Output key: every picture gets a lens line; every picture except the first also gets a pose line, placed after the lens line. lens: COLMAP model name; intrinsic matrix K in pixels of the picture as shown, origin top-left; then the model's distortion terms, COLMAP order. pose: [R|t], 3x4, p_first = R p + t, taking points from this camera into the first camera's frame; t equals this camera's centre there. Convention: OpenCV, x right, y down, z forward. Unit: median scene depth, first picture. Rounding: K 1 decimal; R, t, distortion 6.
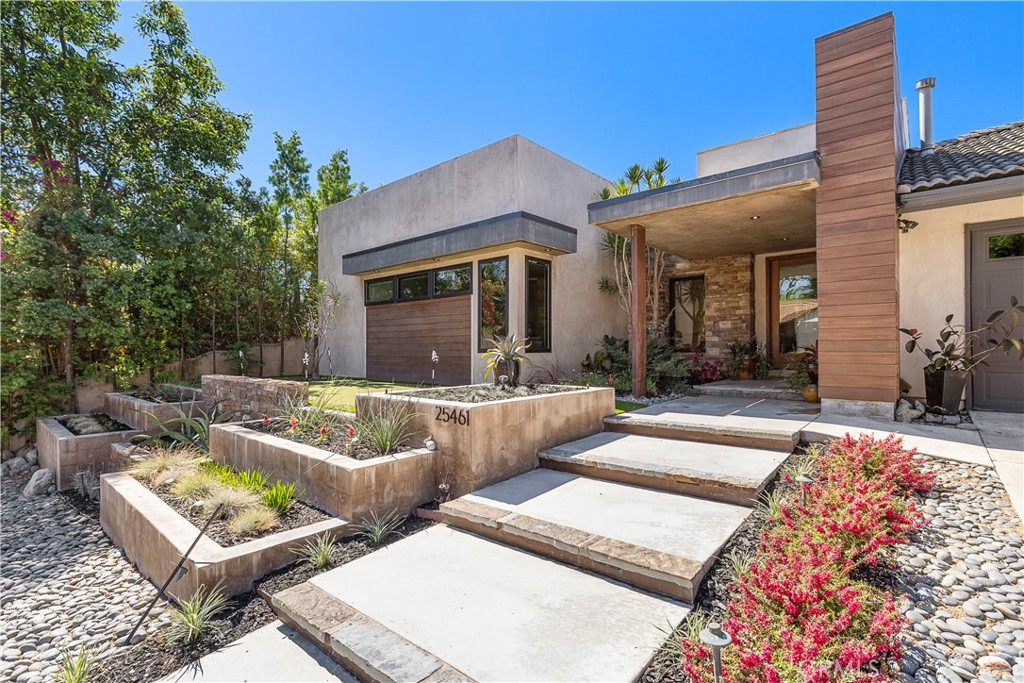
lens RADIAL K [[485.6, 0, 511.9], [0, 485.6, 345.8], [0, 0, 1]] dist [-0.004904, 0.000108]
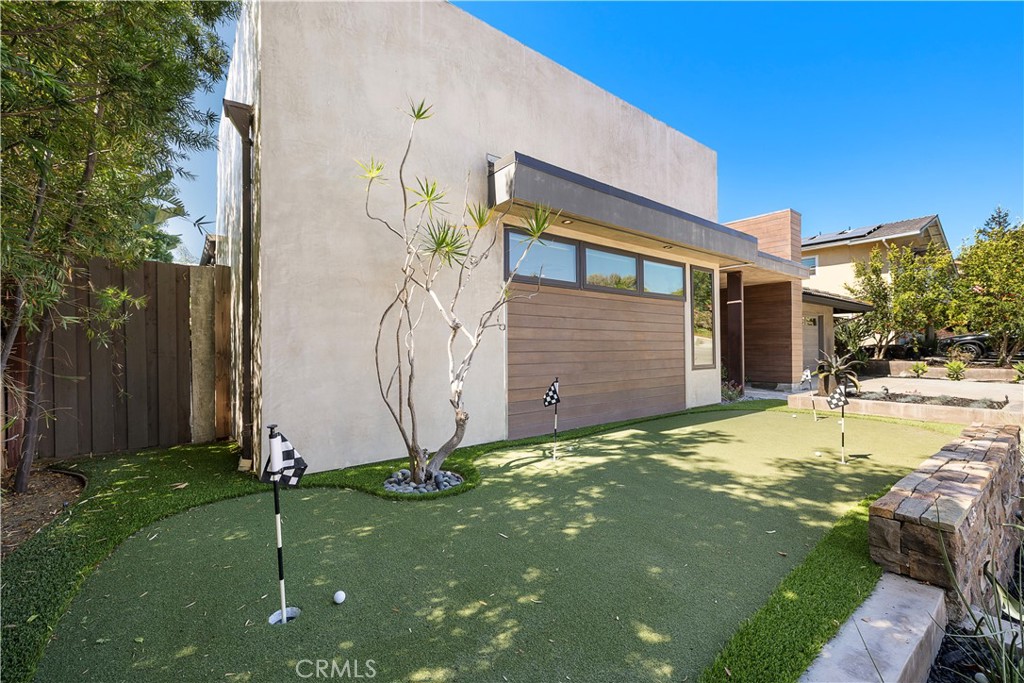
lens RADIAL K [[430.7, 0, 512.0], [0, 430.7, 341.5], [0, 0, 1]] dist [-0.000133, 0.000294]
pose [[0.186221, 0.018522, 0.982333, -0.805447], [-0.001770, 0.999827, -0.018517, -0.020112], [-0.982506, 0.001709, 0.186222, 1.063415]]
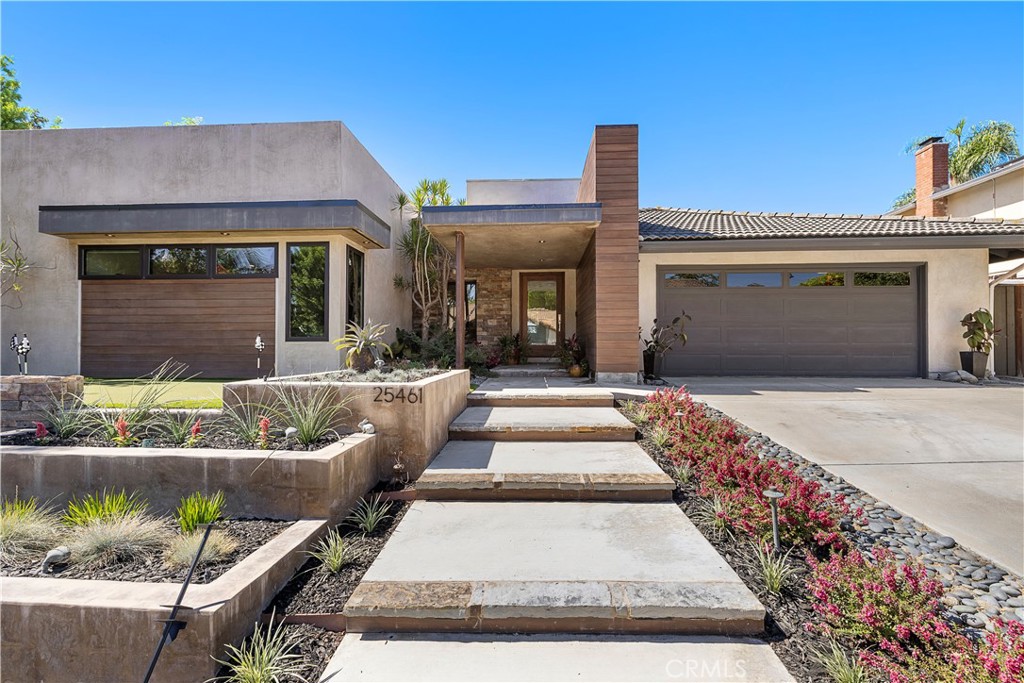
lens RADIAL K [[436.9, 0, 515.4], [0, 436.9, 343.0], [0, 0, 1]] dist [0.000934, 0.000239]
pose [[0.790486, 0.010069, 0.612397, -0.212238], [-0.007181, 0.999948, -0.007173, 0.018278], [-0.612438, 0.001273, 0.790518, 0.064108]]
